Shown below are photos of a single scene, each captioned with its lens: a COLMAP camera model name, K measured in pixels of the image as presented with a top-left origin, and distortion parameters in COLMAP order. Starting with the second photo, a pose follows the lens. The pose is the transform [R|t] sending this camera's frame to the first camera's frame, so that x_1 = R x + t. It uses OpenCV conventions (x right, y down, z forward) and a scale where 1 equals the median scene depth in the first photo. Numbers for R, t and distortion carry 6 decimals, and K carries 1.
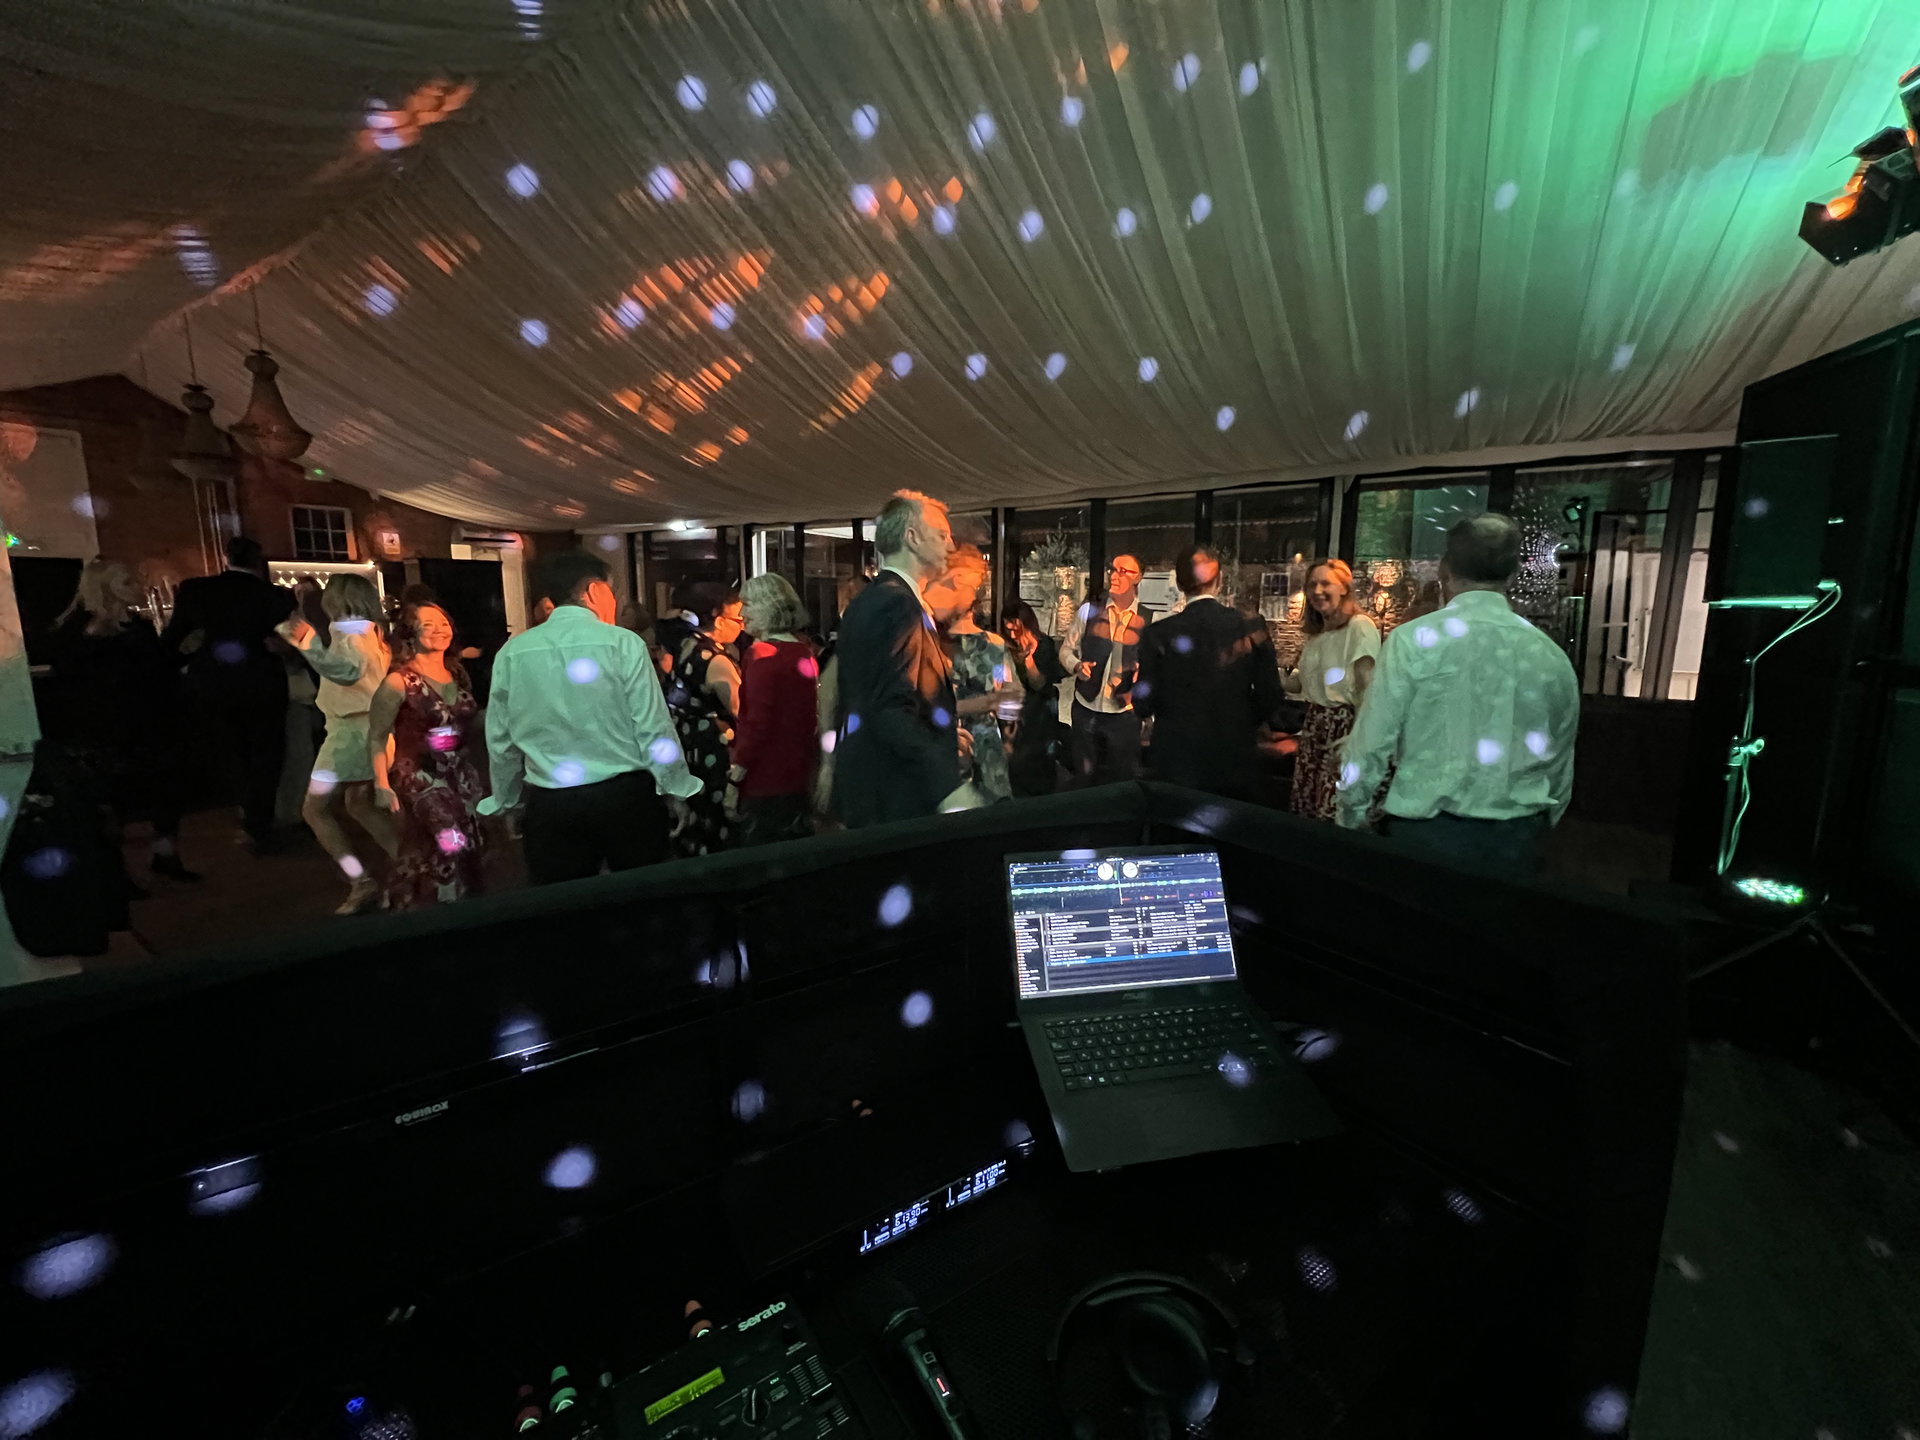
lens RADIAL K [[759.6, 0, 960.0], [0, 759.6, 720.0], [0, 0, 1]] dist [-0.002707, -0.000211]
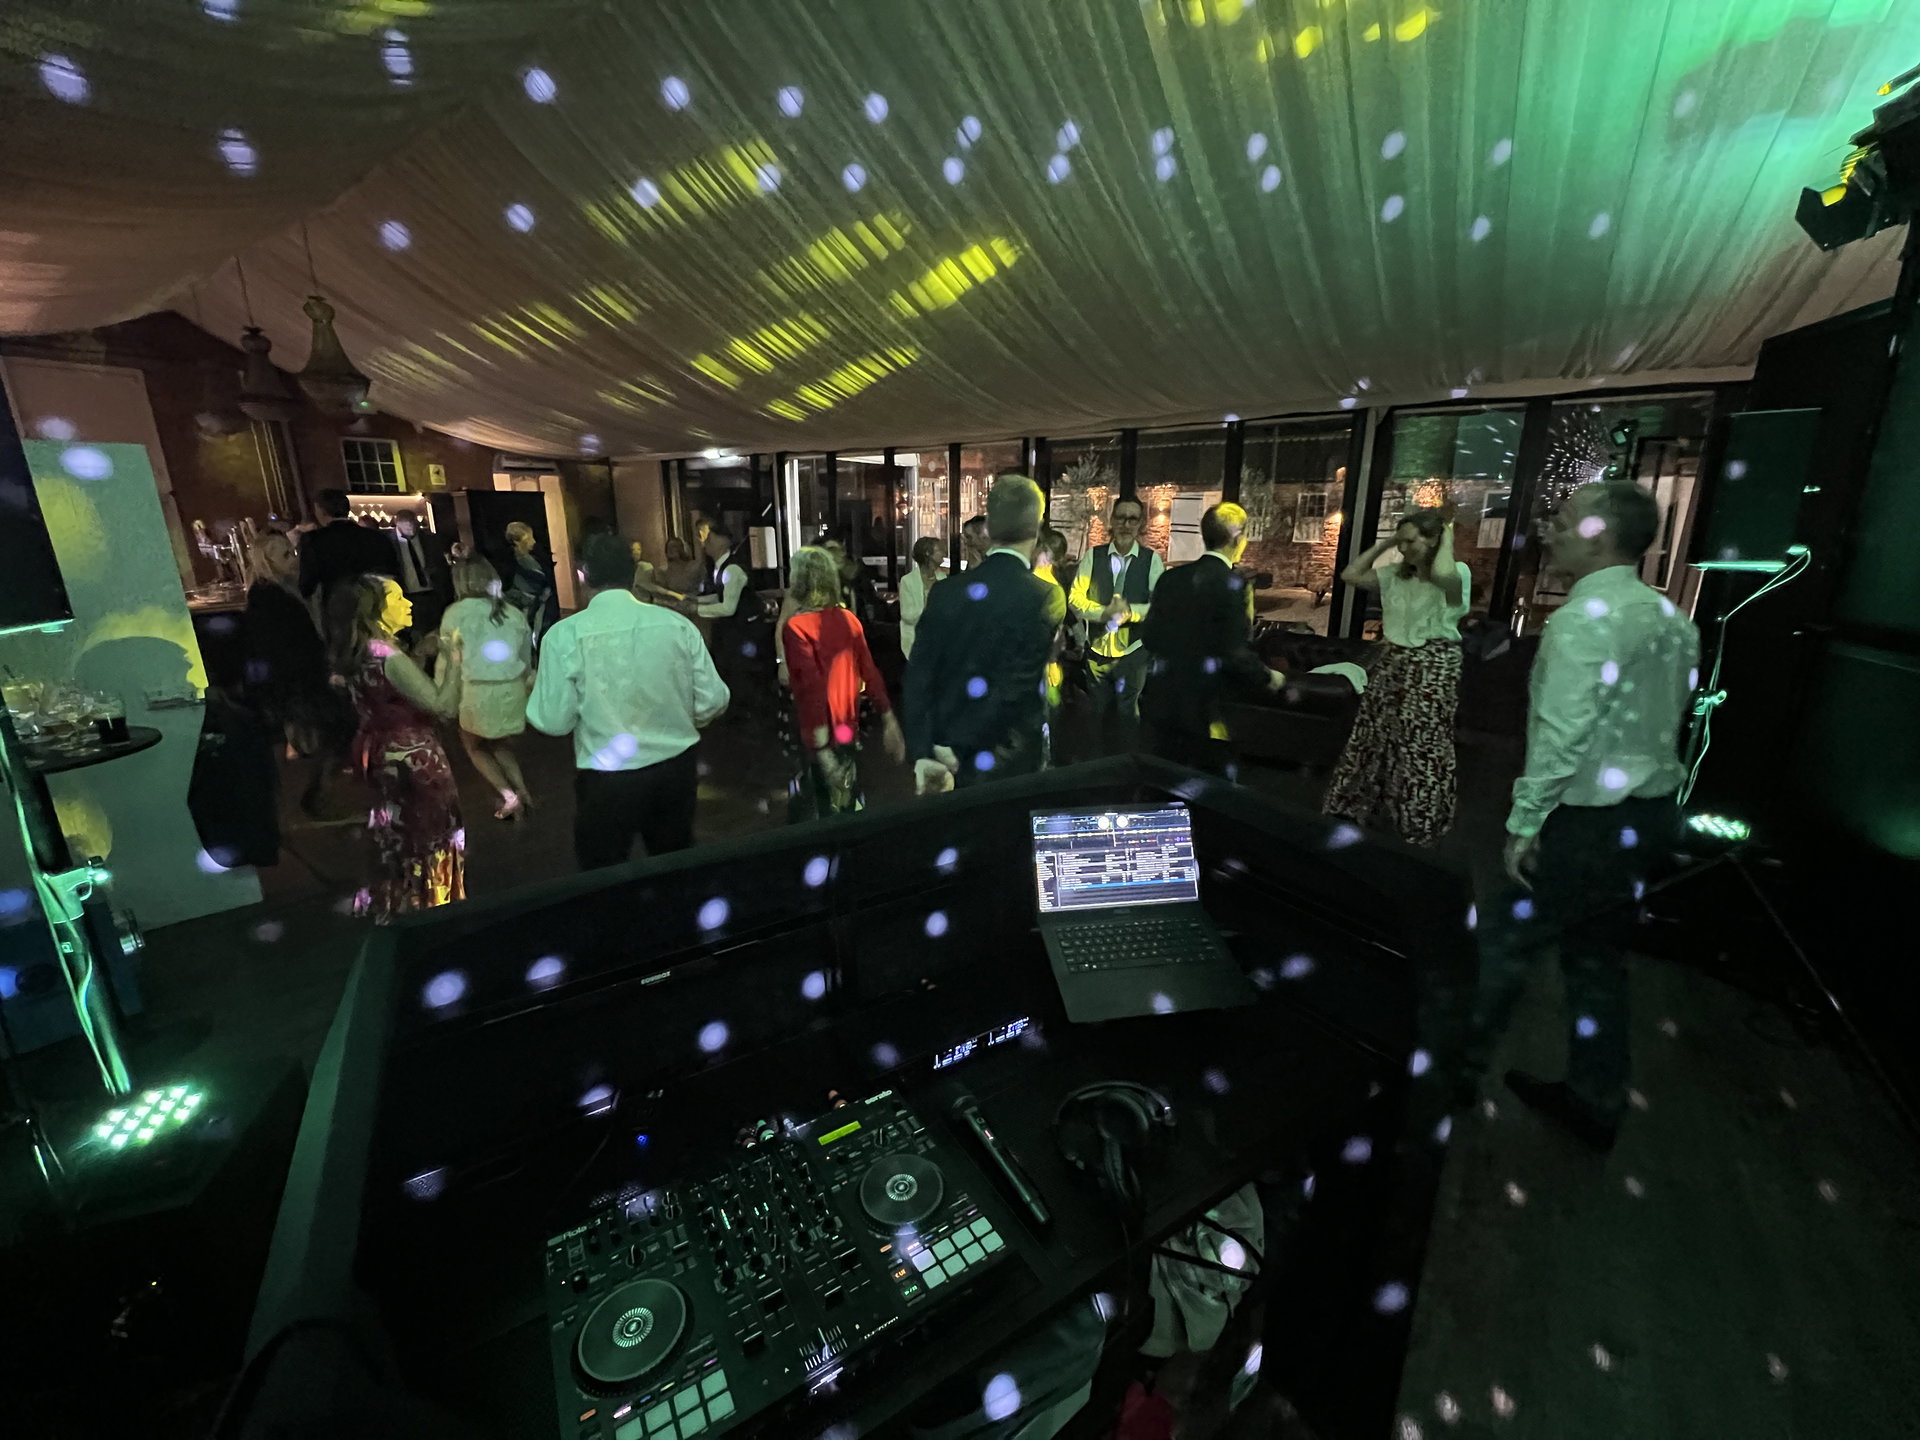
lens RADIAL K [[759.6, 0, 960.0], [0, 759.6, 720.0], [0, 0, 1]] dist [-0.002707, -0.000211]
pose [[0.999282, 0.003746, -0.037695, -0.006108], [0.000324, 0.994216, 0.107402, -0.049978], [0.037879, -0.107337, 0.993501, -0.132497]]
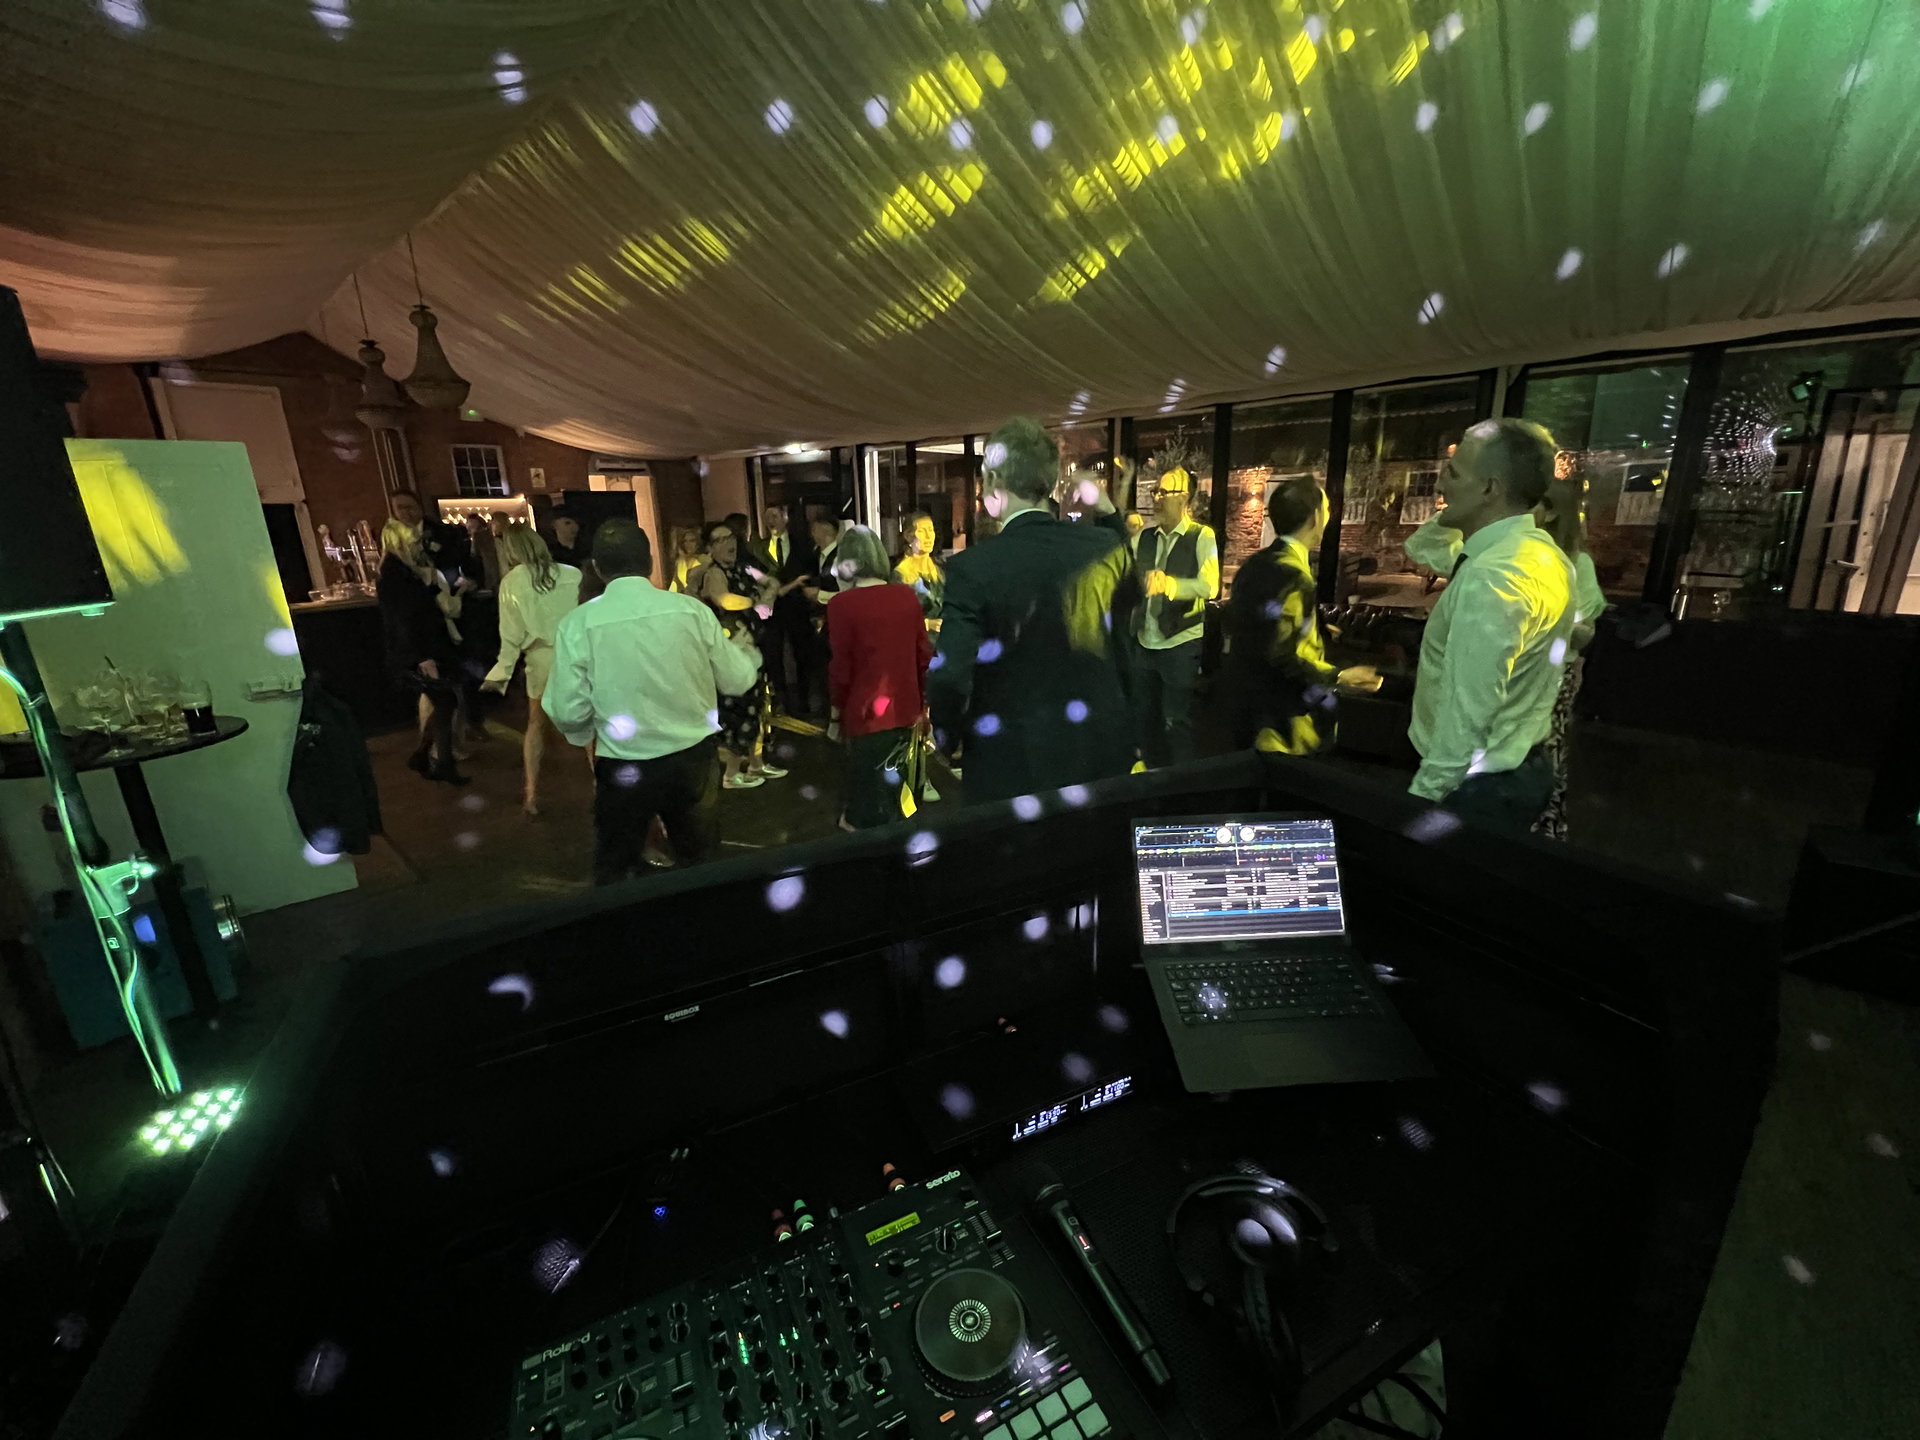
lens RADIAL K [[759.6, 0, 960.0], [0, 759.6, 720.0], [0, 0, 1]] dist [-0.002707, -0.000211]
pose [[0.989764, 0.006990, -0.142540, -0.012463], [0.009435, 0.993409, 0.114233, -0.037247], [0.142399, -0.114409, 0.983175, -0.047613]]
